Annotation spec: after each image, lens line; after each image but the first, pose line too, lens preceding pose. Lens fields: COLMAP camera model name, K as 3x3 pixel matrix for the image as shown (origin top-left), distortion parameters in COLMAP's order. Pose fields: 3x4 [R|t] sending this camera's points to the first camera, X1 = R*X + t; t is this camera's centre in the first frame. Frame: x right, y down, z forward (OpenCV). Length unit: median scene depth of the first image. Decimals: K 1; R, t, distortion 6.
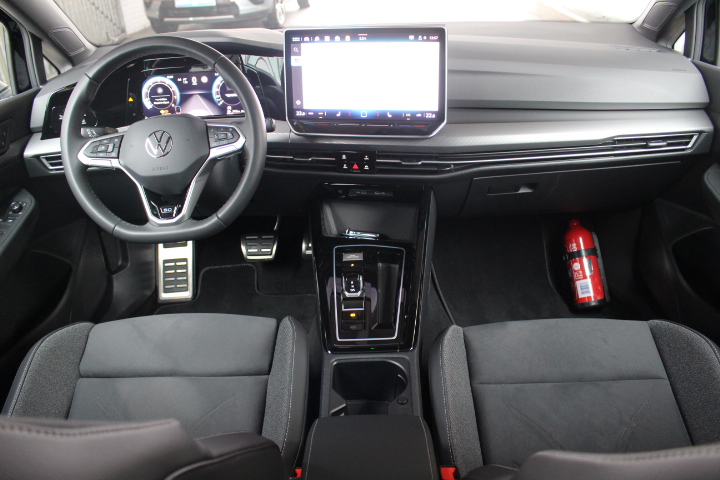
lens RADIAL K [[605.4, 0, 359.0], [0, 605.4, 234.2], [0, 0, 1]] dist [-0.103638, 0.008225]
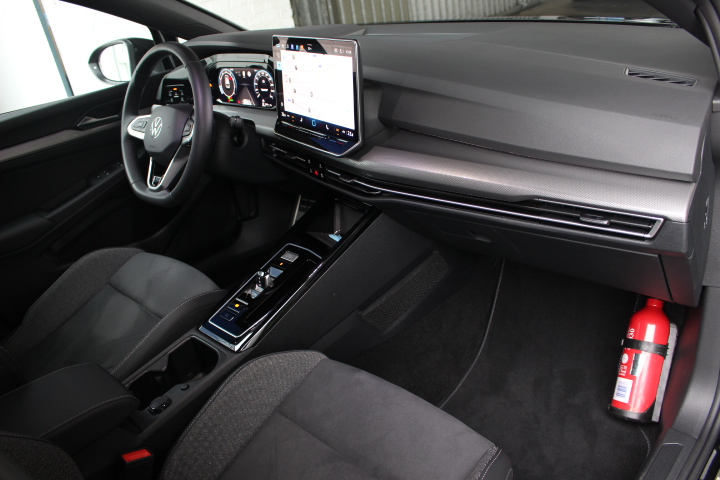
lens RADIAL K [[605.4, 0, 361.1], [0, 605.4, 239.0], [0, 0, 1]] dist [-0.103638, 0.008225]
pose [[0.719027, 0.255685, -0.646240, 0.765031], [-0.208480, 0.966394, 0.150392, -0.179917], [0.662976, 0.026592, 0.748168, 0.303769]]
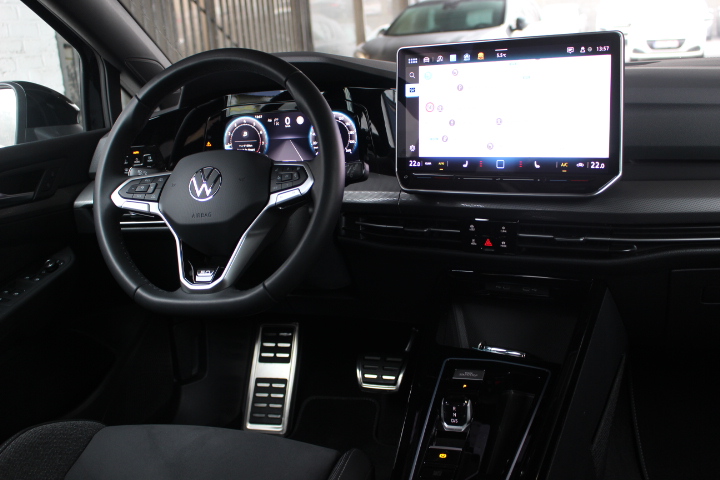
lens RADIAL K [[800.5, 0, 356.5], [0, 800.5, 236.3], [0, 0, 1]] dist [-0.083808, 0.000000]
pose [[0.940711, 0.045745, -0.336110, 0.161796], [-0.119340, 0.972150, -0.201700, 0.081853], [0.317523, 0.229852, 0.919971, 0.136930]]
